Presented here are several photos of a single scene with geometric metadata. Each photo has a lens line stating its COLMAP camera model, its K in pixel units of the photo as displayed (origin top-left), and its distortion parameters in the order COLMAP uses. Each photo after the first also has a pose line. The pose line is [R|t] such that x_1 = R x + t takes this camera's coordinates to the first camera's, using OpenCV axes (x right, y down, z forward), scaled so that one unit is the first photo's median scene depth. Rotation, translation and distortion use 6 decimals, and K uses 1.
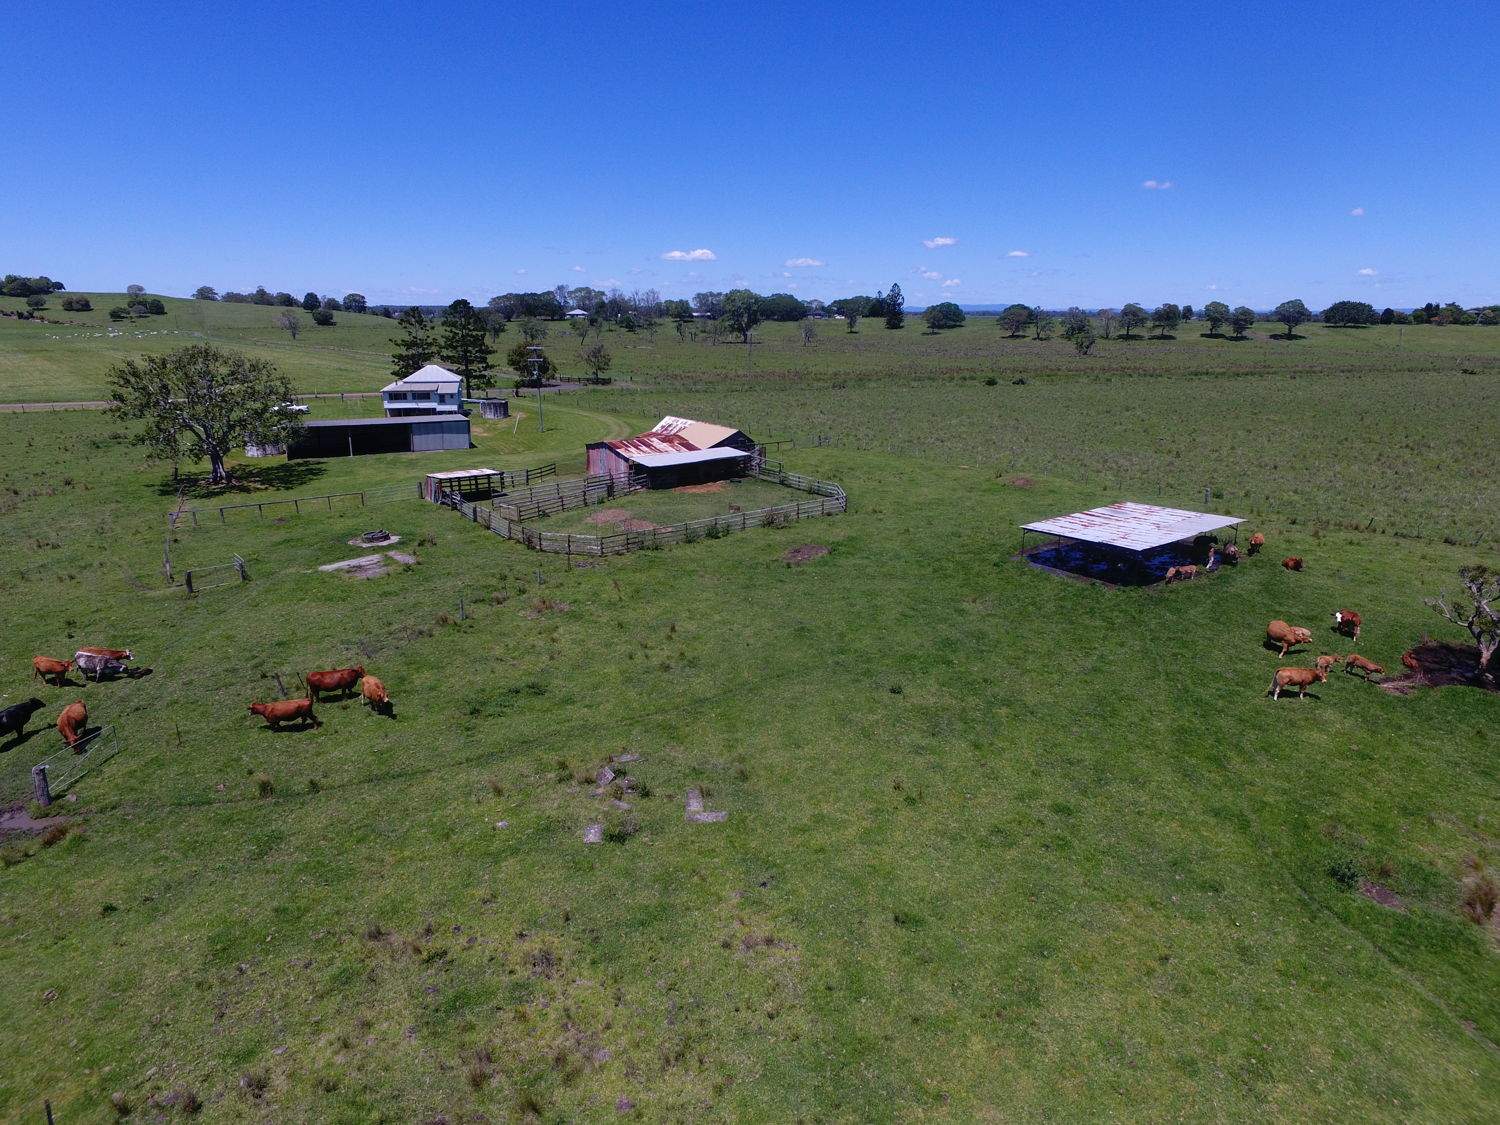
lens RADIAL K [[868.9, 0, 747.0], [0, 868.9, 556.9], [0, 0, 1]] dist [-0.013227, 0.012874]
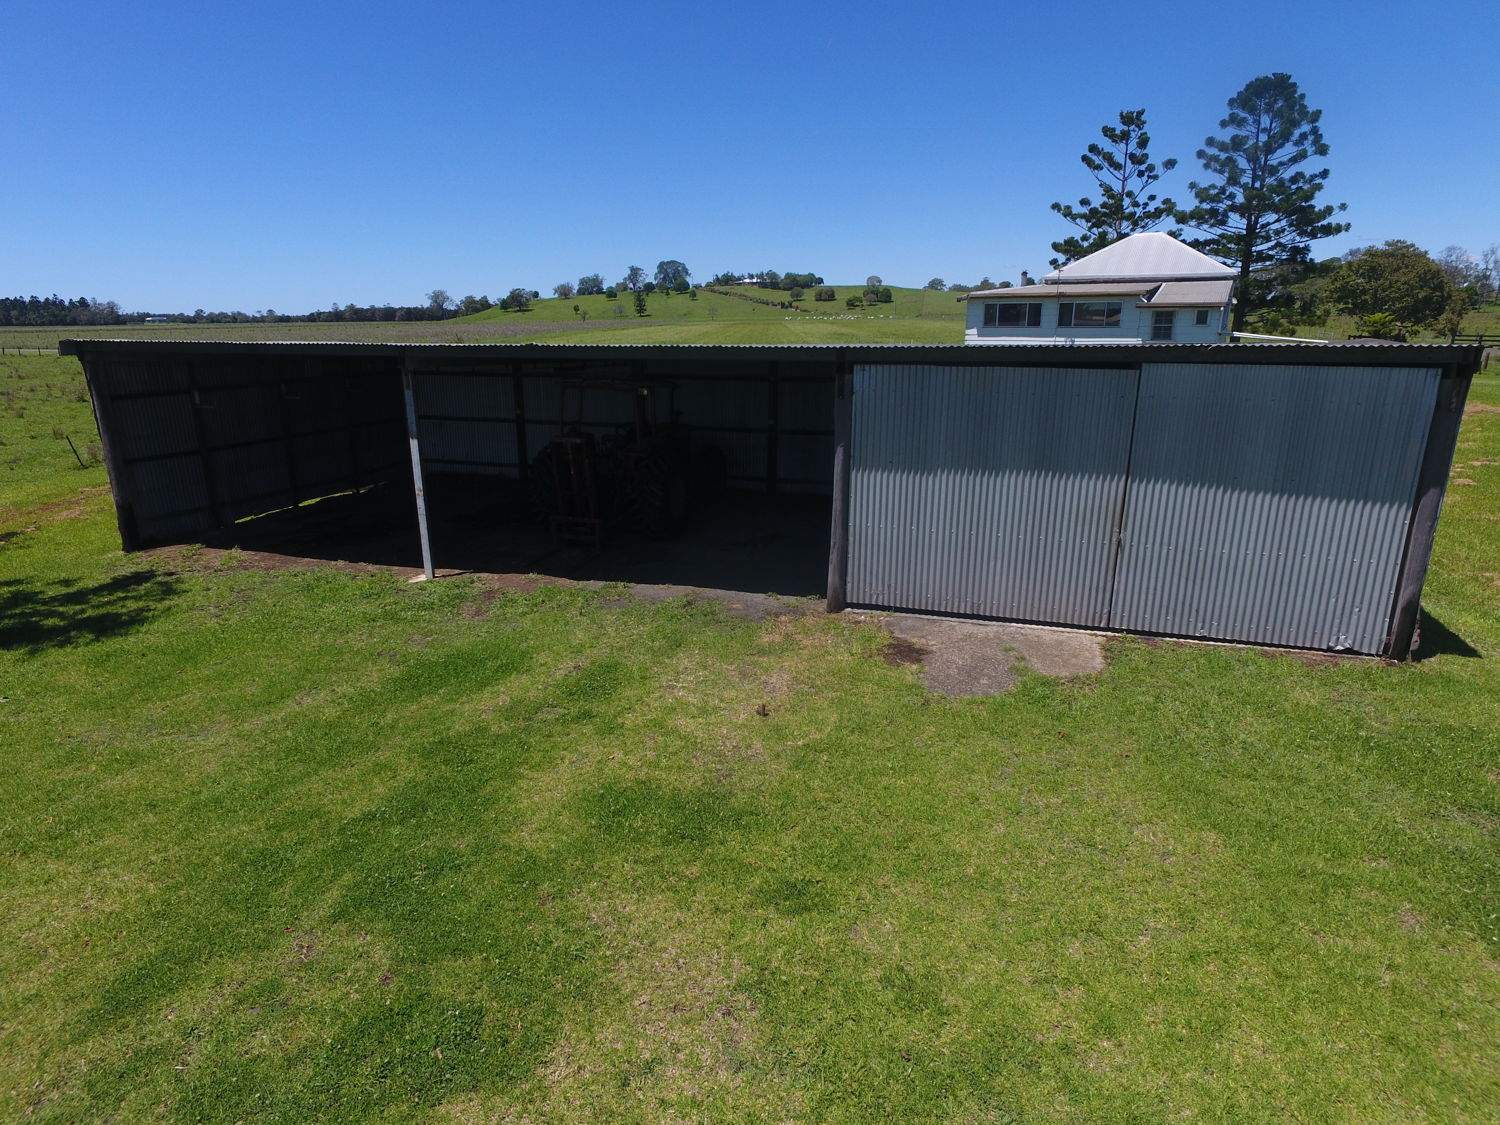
lens RADIAL K [[868.9, 0, 747.0], [0, 868.9, 556.9], [0, 0, 1]] dist [-0.013227, 0.012874]
pose [[0.722363, 0.170673, -0.670121, -0.075185], [-0.170485, 0.983106, 0.066611, -0.031645], [0.670169, 0.066128, 0.739257, 0.214274]]
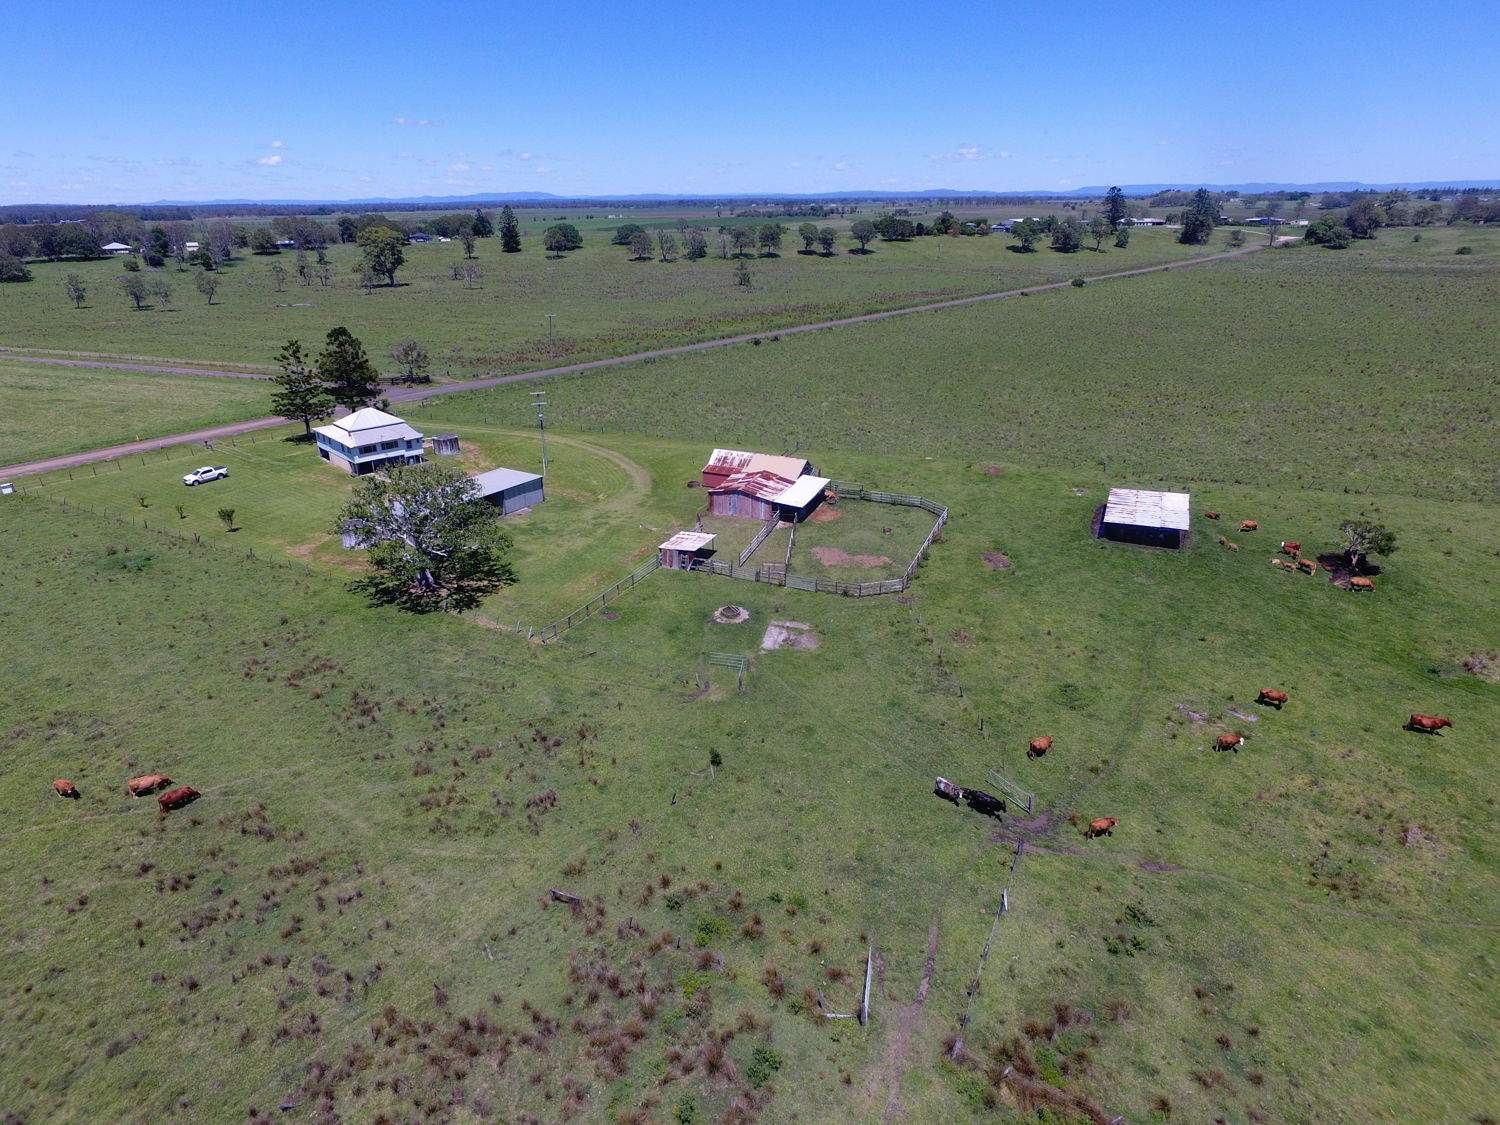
lens RADIAL K [[868.9, 0, 747.0], [0, 868.9, 556.9], [0, 0, 1]] dist [-0.013227, 0.012874]
pose [[0.871621, -0.202346, 0.446468, -0.146009], [0.149082, 0.977105, 0.151791, -0.044974], [-0.466960, -0.065744, 0.881831, -0.024411]]
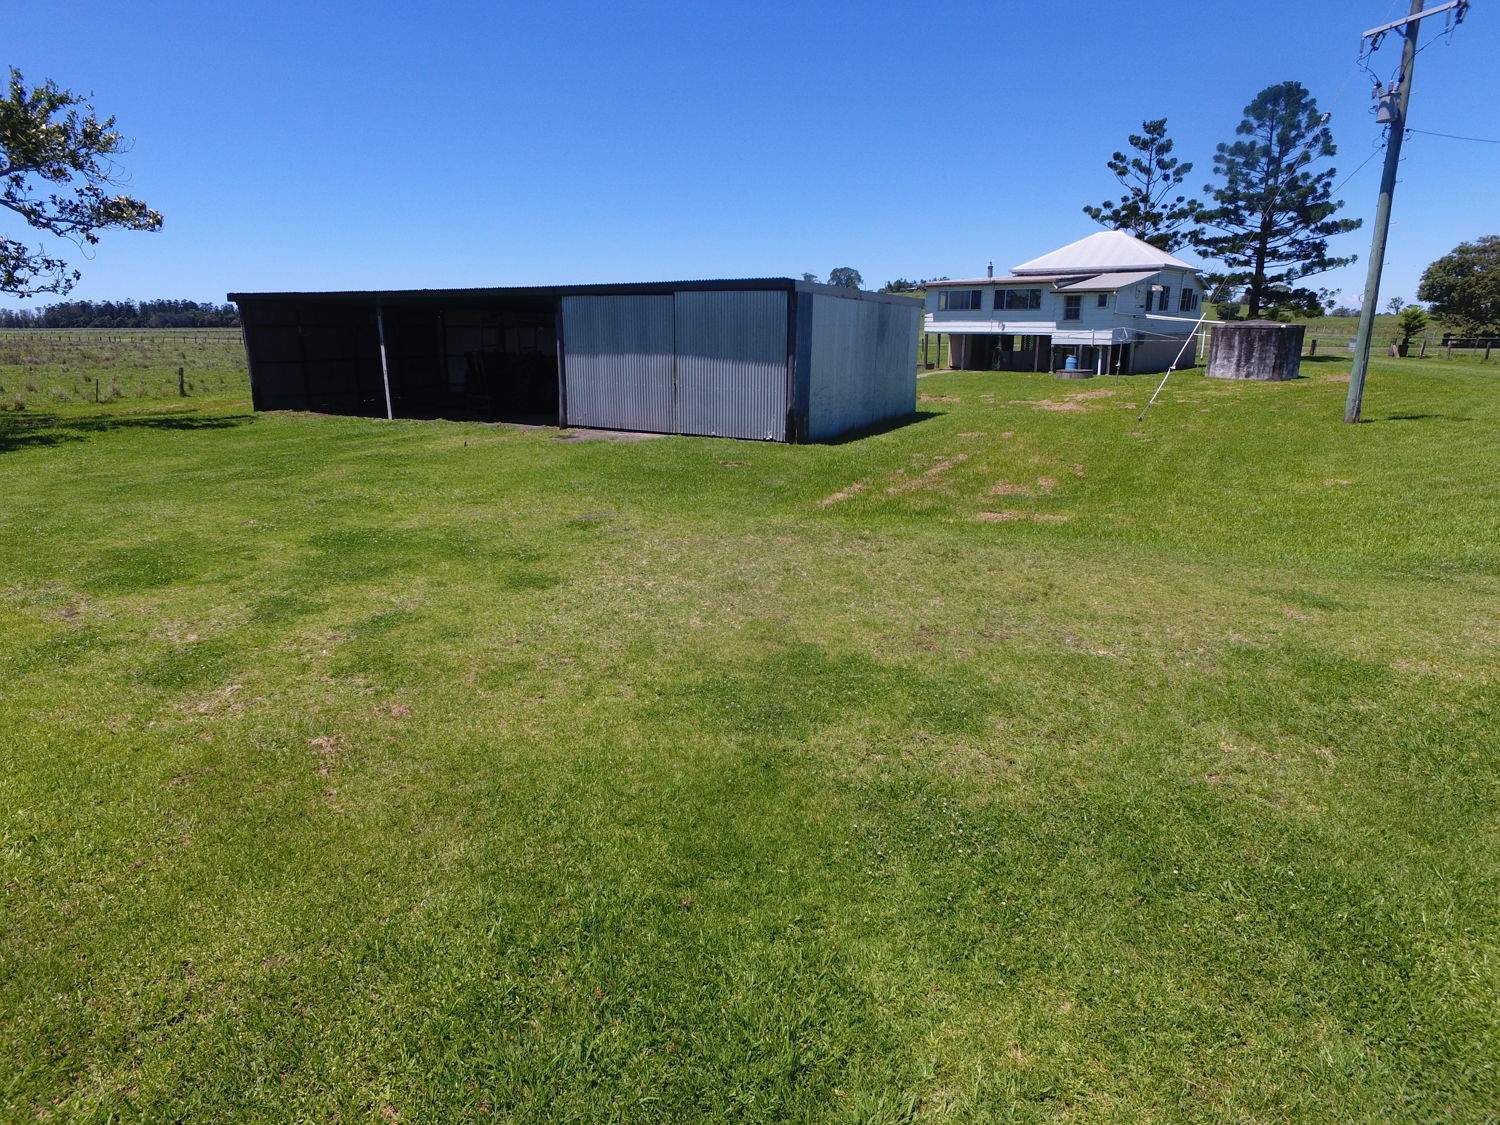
lens RADIAL K [[868.9, 0, 747.0], [0, 868.9, 556.9], [0, 0, 1]] dist [-0.013227, 0.012874]
pose [[0.565224, 0.203580, -0.799423, -0.040505], [-0.212501, 0.972299, 0.097358, -0.028557], [0.797098, 0.114849, 0.592827, 0.215261]]
